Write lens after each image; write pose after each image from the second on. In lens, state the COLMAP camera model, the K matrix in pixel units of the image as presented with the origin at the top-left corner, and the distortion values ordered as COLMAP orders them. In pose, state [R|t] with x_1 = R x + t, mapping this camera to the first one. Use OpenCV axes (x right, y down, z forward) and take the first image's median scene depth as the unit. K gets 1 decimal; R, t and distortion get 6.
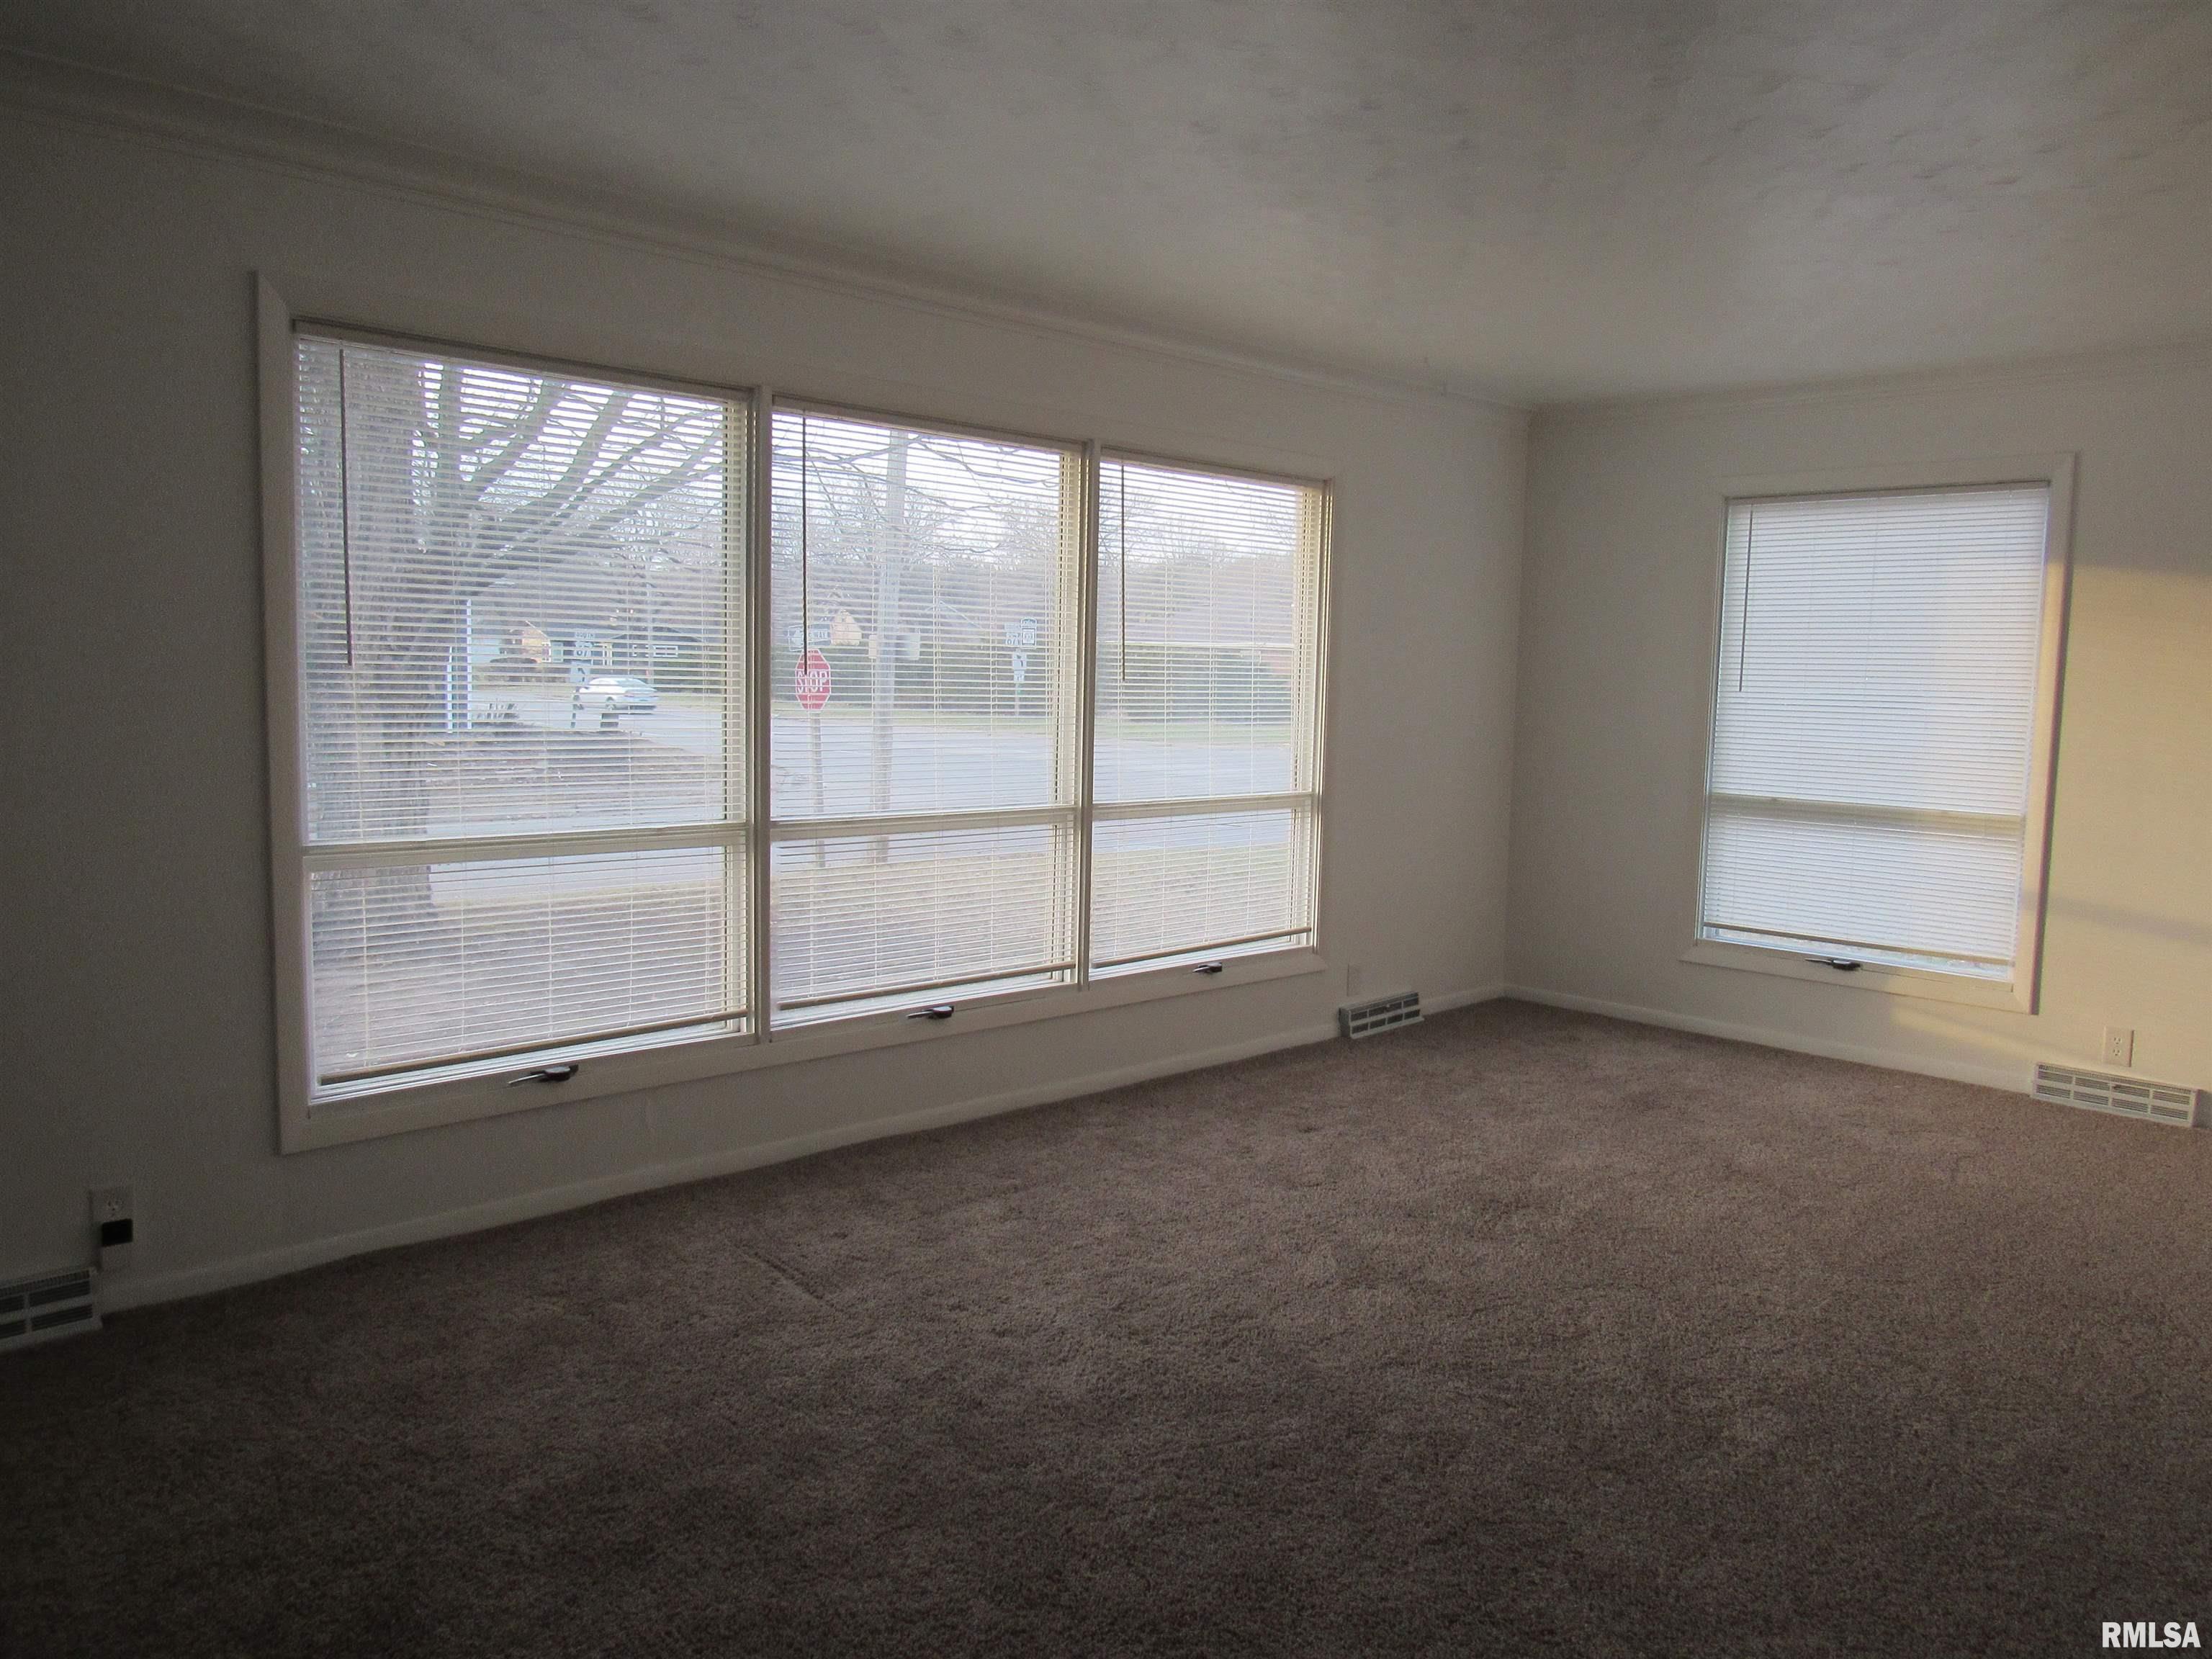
lens RADIAL K [[1575.7, 0, 1106.0], [0, 1575.7, 829.5], [0, 0, 1]] dist [-0.027255, 0.000894]
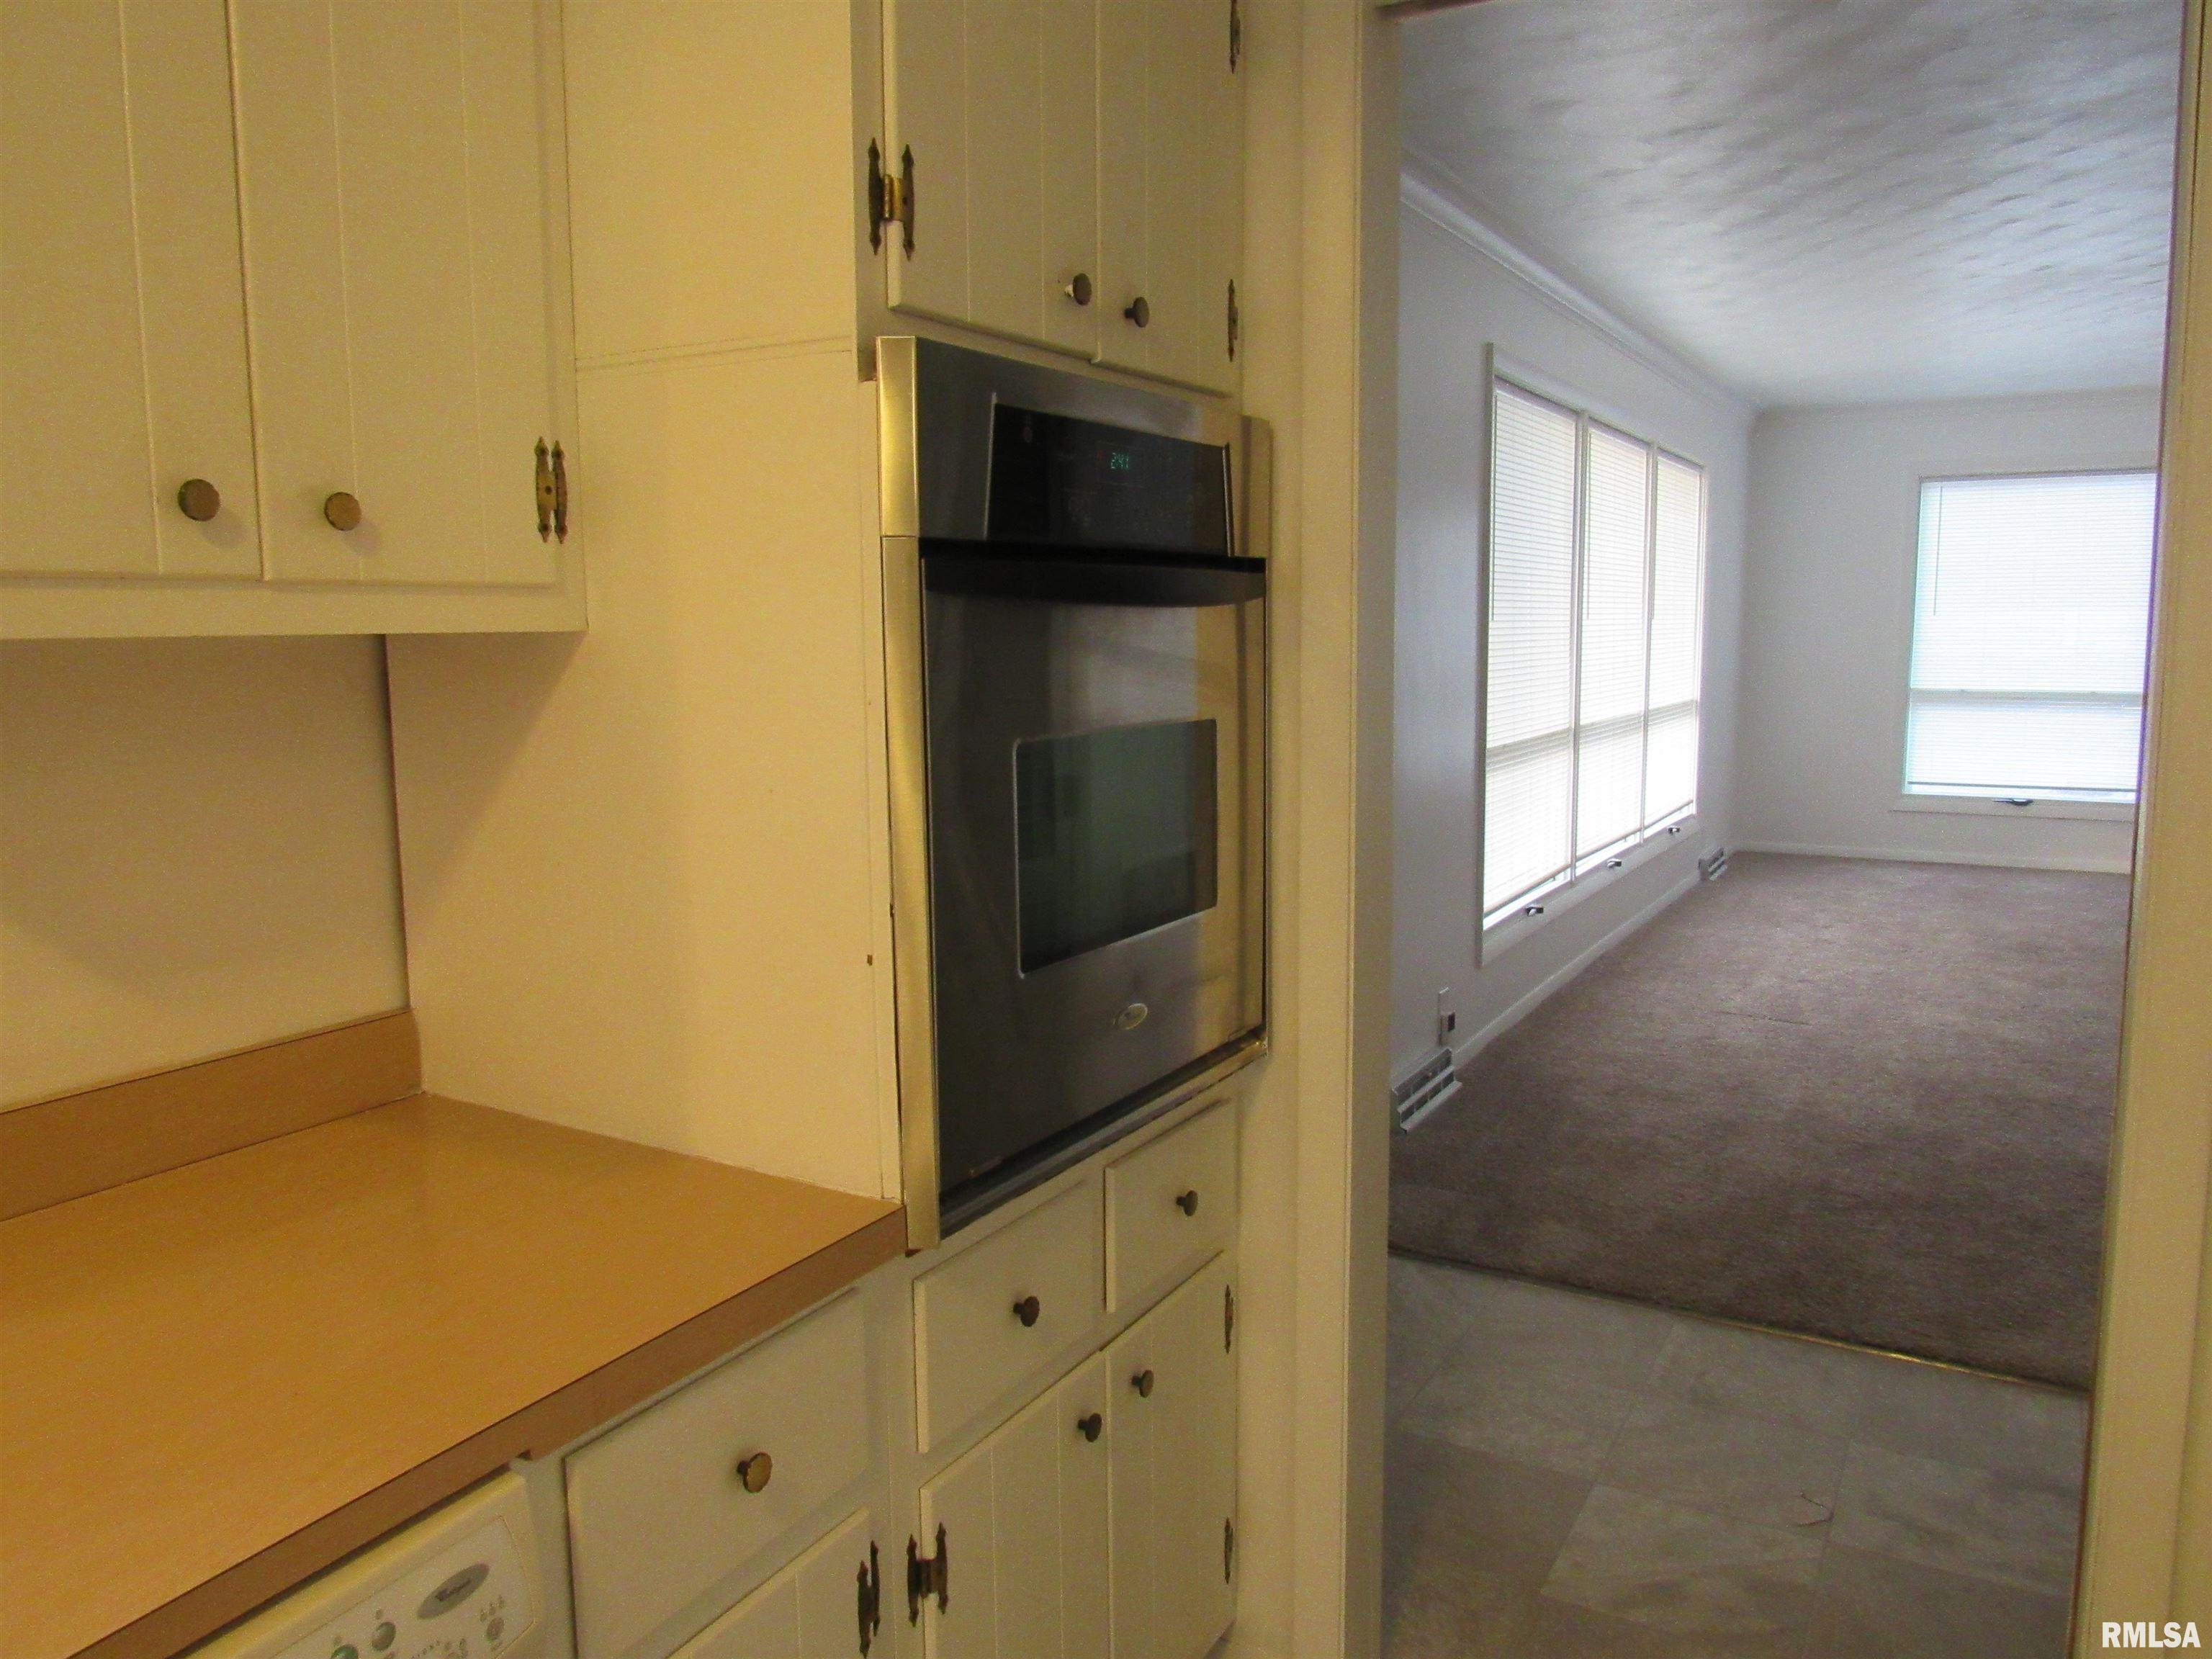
lens RADIAL K [[1575.7, 0, 1106.0], [0, 1575.7, 829.5], [0, 0, 1]] dist [-0.027255, 0.000894]
pose [[0.960560, -0.066566, 0.269989, -0.715703], [0.057980, 0.997530, 0.039662, 0.005112], [-0.271962, -0.022444, 0.962046, -0.155523]]
